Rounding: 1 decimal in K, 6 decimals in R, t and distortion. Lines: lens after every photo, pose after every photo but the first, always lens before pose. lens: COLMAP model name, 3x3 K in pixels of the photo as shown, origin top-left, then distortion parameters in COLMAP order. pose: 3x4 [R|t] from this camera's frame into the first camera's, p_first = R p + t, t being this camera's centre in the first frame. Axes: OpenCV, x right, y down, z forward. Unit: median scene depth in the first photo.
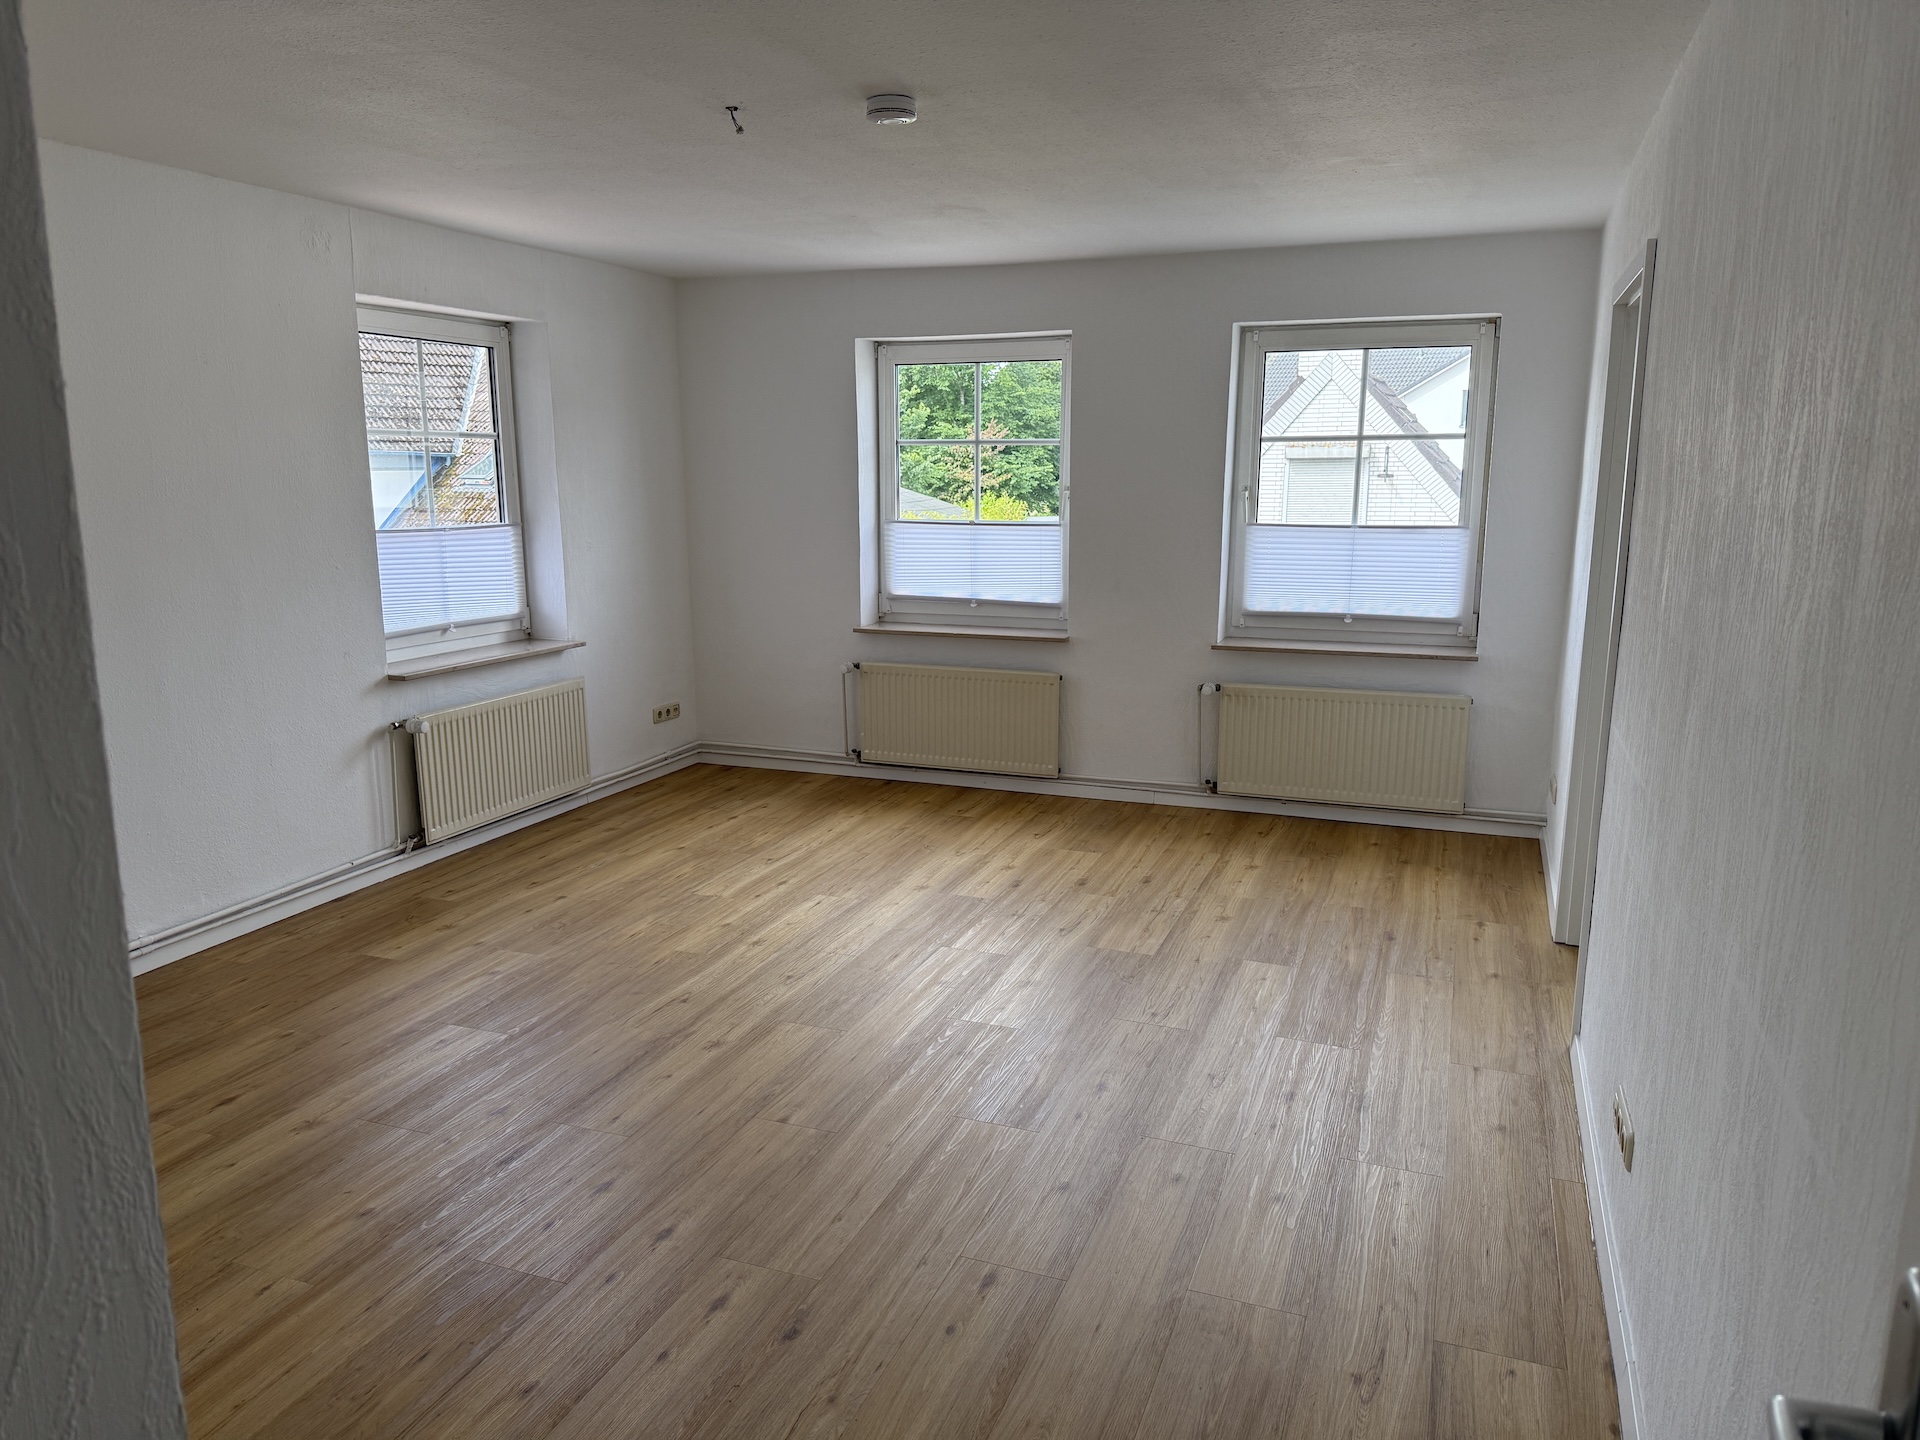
lens RADIAL K [[1341.6, 0, 948.2], [0, 1341.6, 712.1], [0, 0, 1]] dist [0.083692, -0.073348]
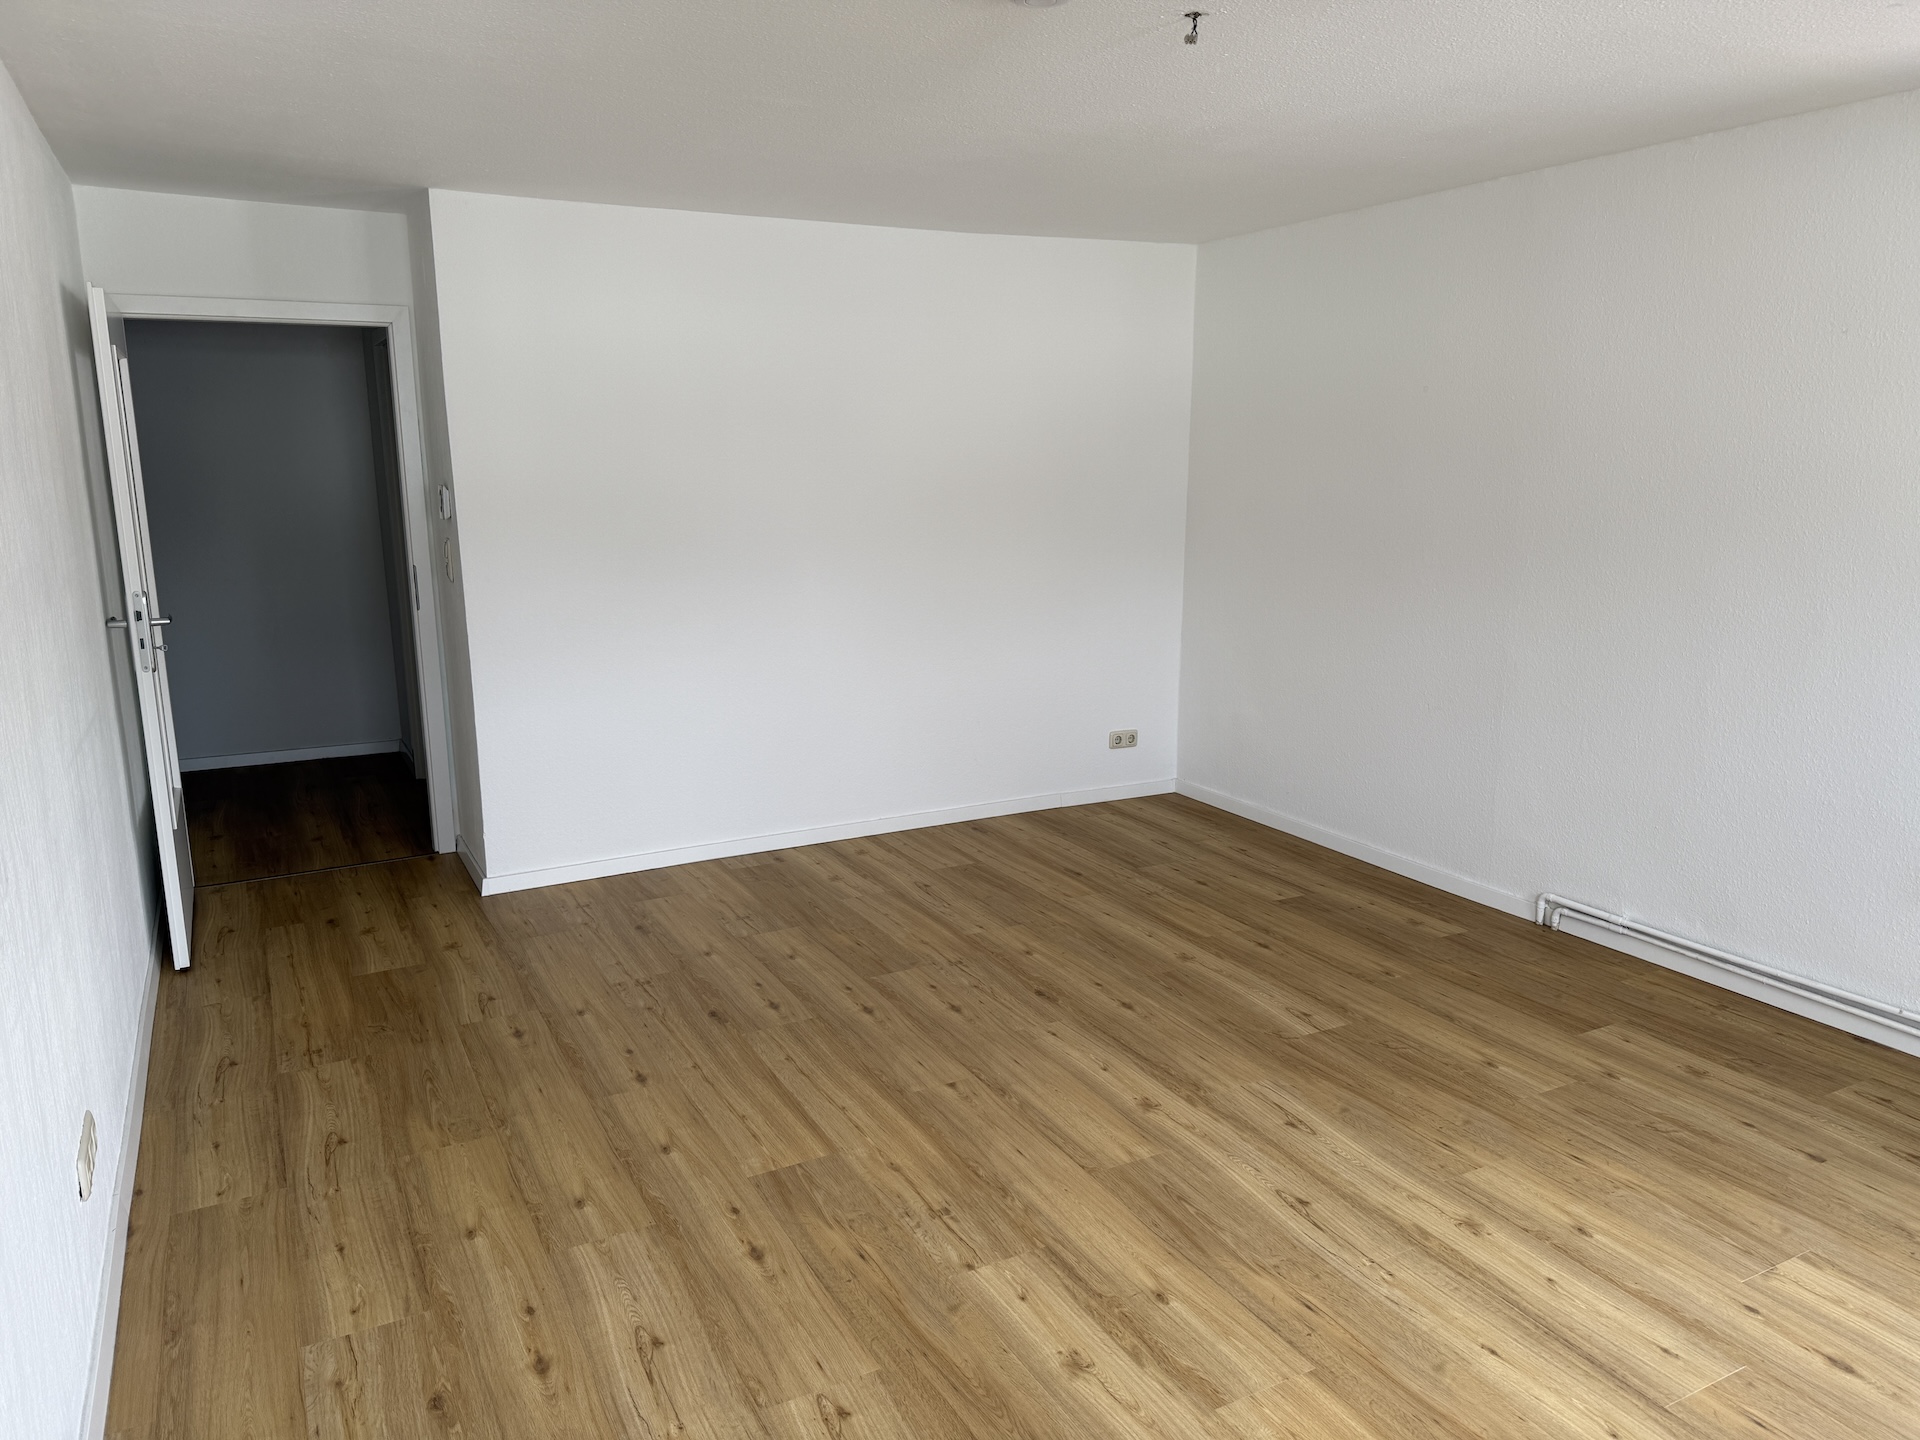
lens RADIAL K [[1344.8, 0, 977.7], [0, 1344.8, 720.3], [0, 0, 1]] dist [0.164689, -0.278182]
pose [[-0.643075, 0.153588, -0.750243, 0.349705], [-0.139147, 0.939939, 0.311693, -0.168723], [0.753055, 0.304836, -0.583080, 0.880388]]
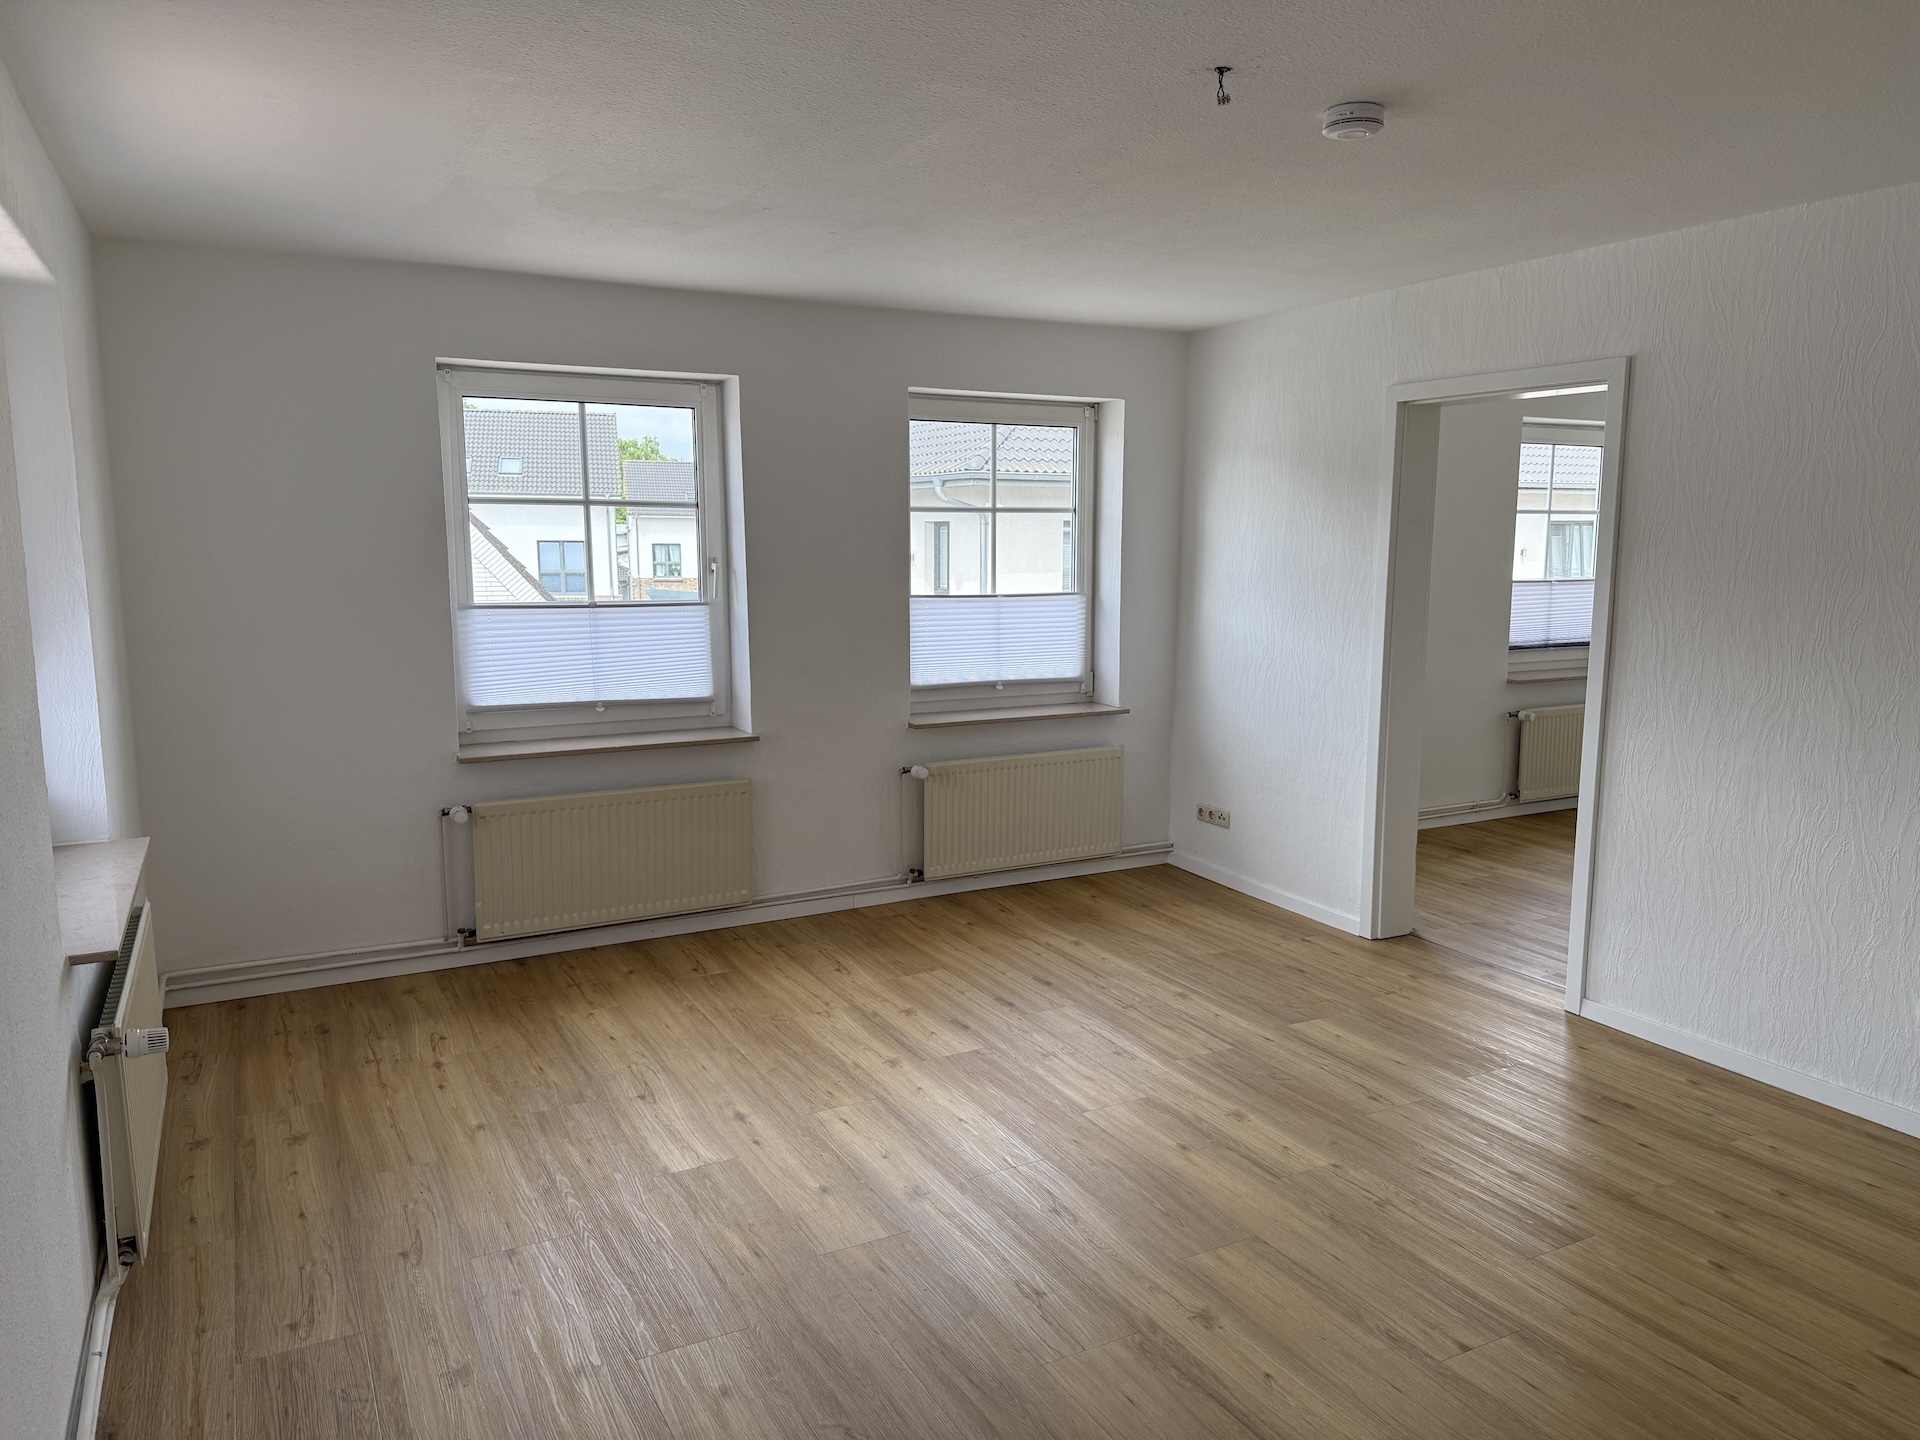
lens RADIAL K [[1344.8, 0, 977.7], [0, 1344.8, 720.3], [0, 0, 1]] dist [0.164689, -0.278182]
pose [[0.645315, -0.103938, 0.756813, -0.505799], [0.135082, 0.990615, 0.020866, -0.069666], [-0.751879, 0.088767, 0.653298, 0.370589]]
